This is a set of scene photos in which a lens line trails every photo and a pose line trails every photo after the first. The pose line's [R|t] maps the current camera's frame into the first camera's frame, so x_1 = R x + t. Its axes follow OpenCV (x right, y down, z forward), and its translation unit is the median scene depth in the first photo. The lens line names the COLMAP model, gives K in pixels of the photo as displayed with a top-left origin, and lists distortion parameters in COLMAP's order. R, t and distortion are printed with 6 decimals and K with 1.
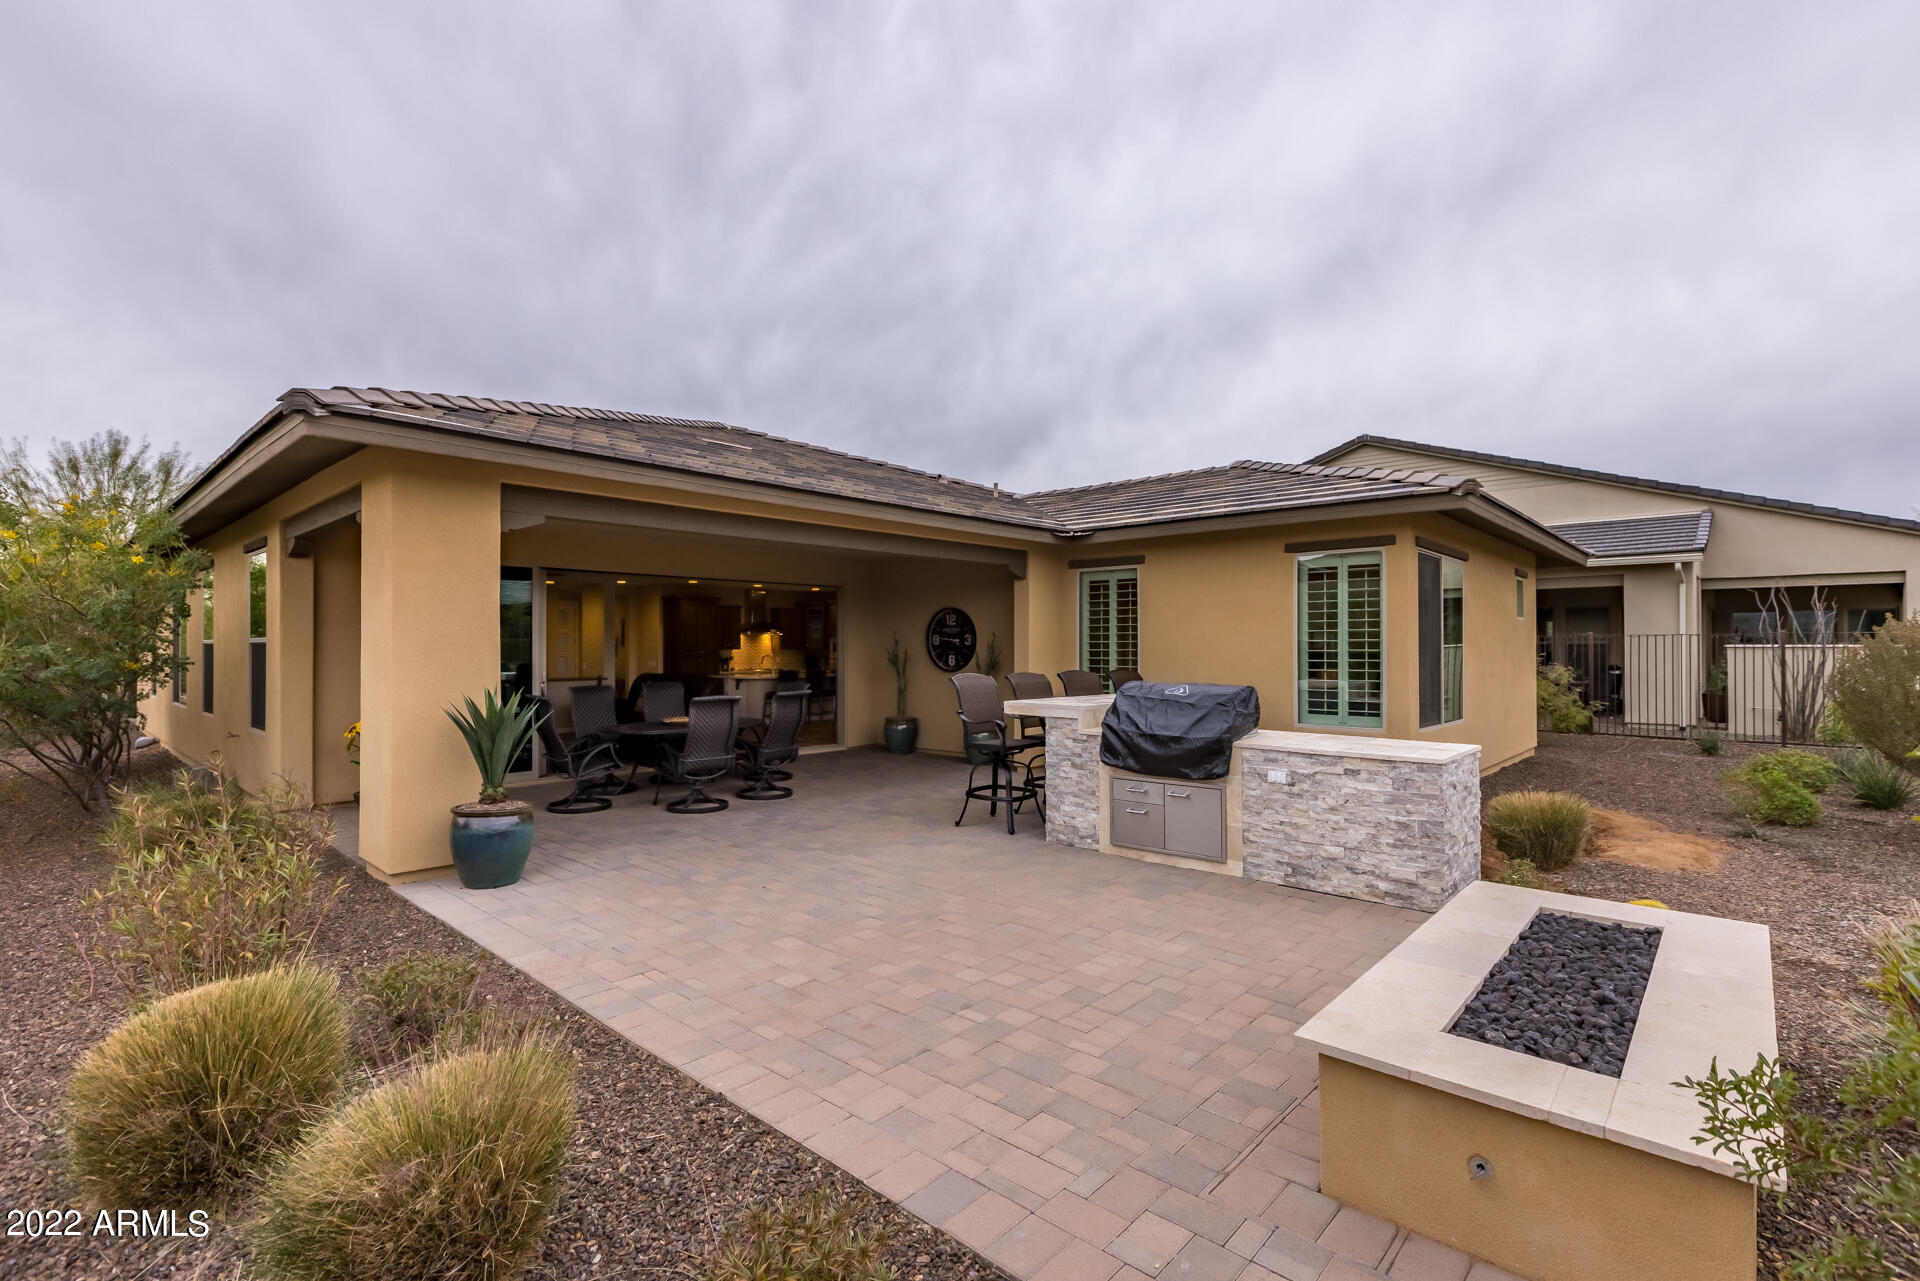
lens RADIAL K [[880.9, 0, 958.0], [0, 880.9, 644.5], [0, 0, 1]] dist [-0.000597, 0.000226]
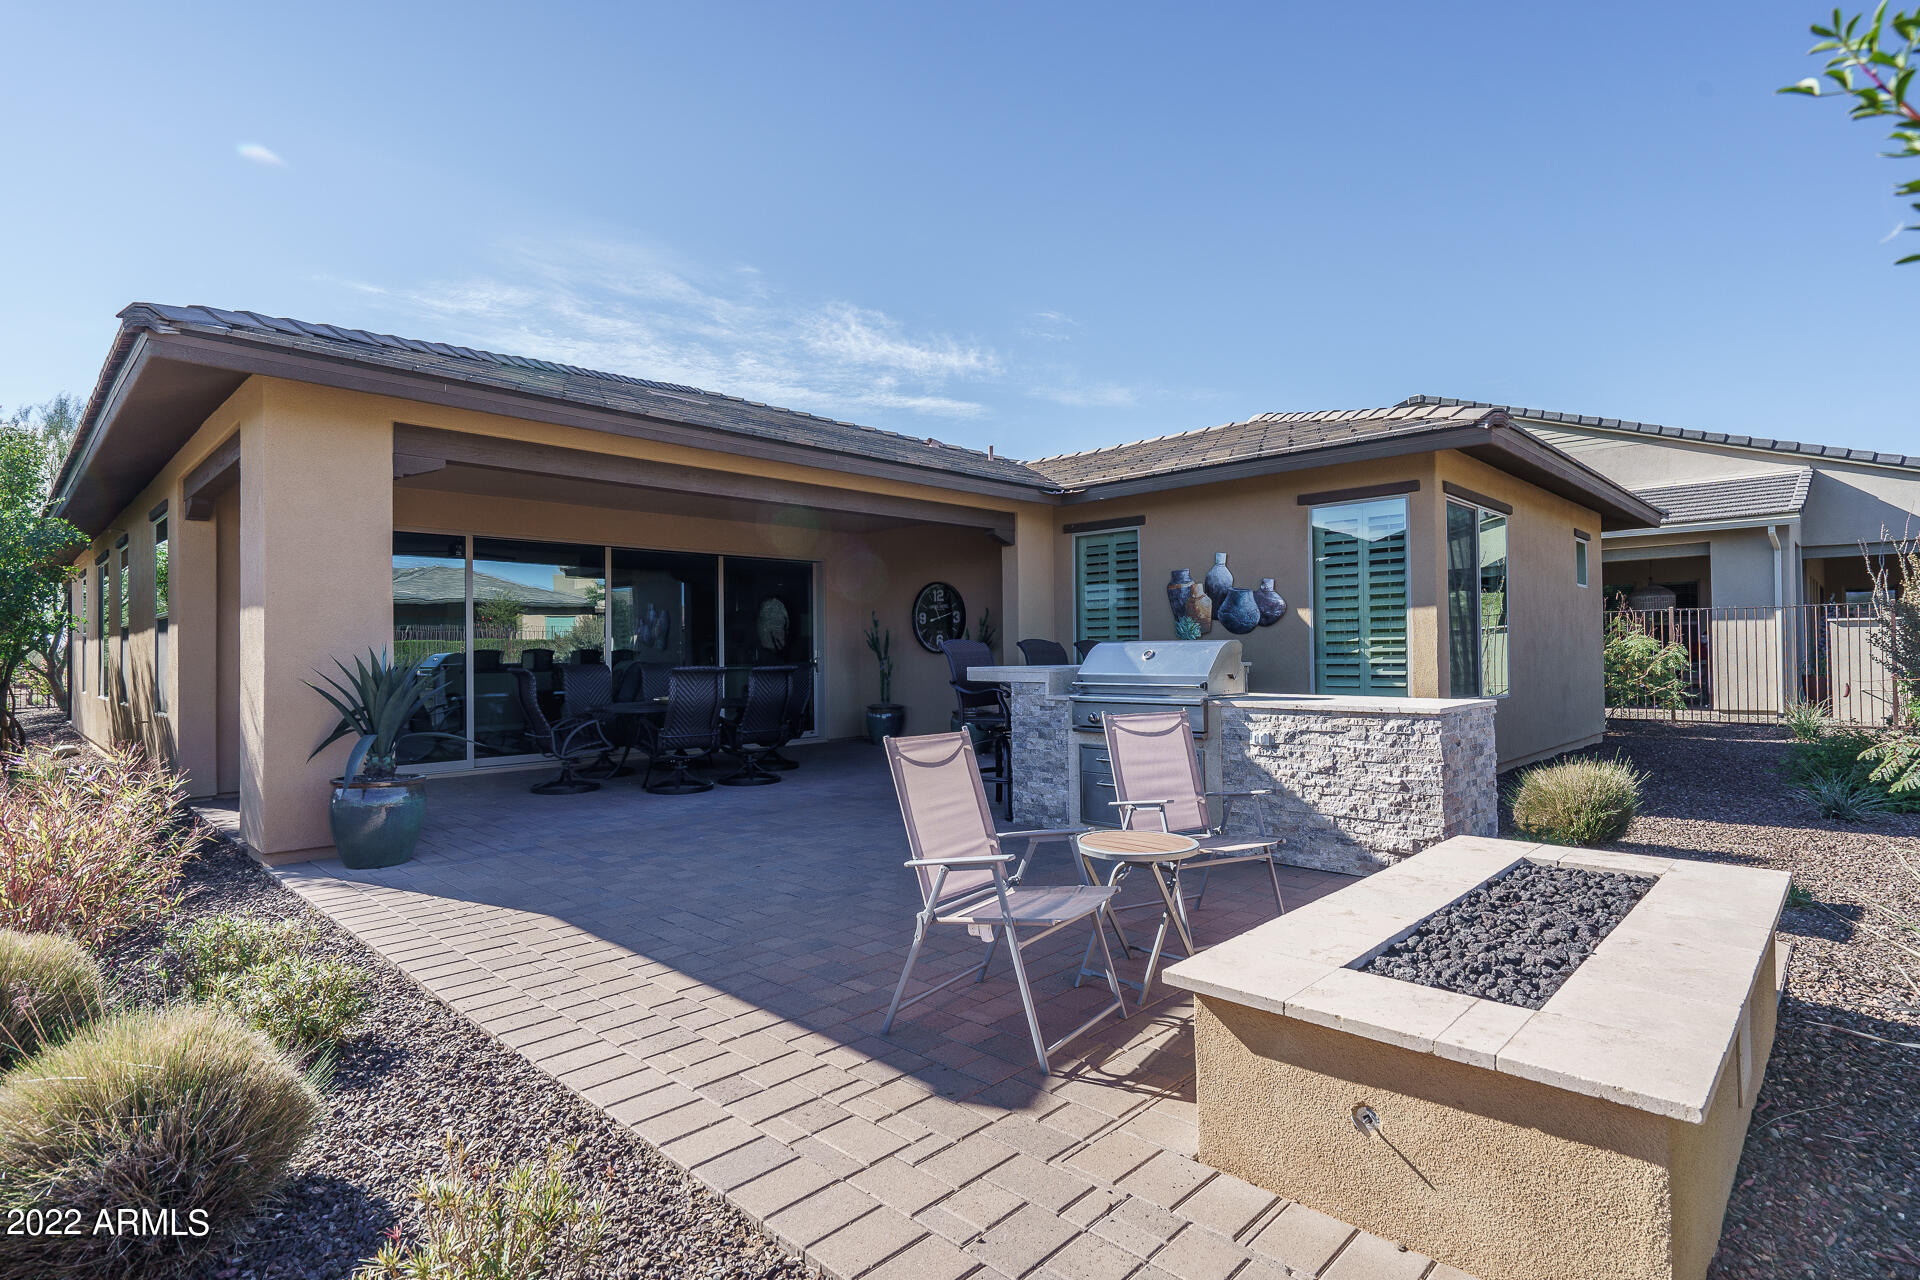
lens RADIAL K [[964.6, 0, 964.5], [0, 964.6, 637.2], [0, 0, 1]] dist [0.003367, -0.000163]
pose [[0.999567, -0.009900, -0.027699, 0.083094], [0.009534, 0.999866, -0.013302, 0.051431], [0.027827, 0.013033, 0.999528, 0.028836]]
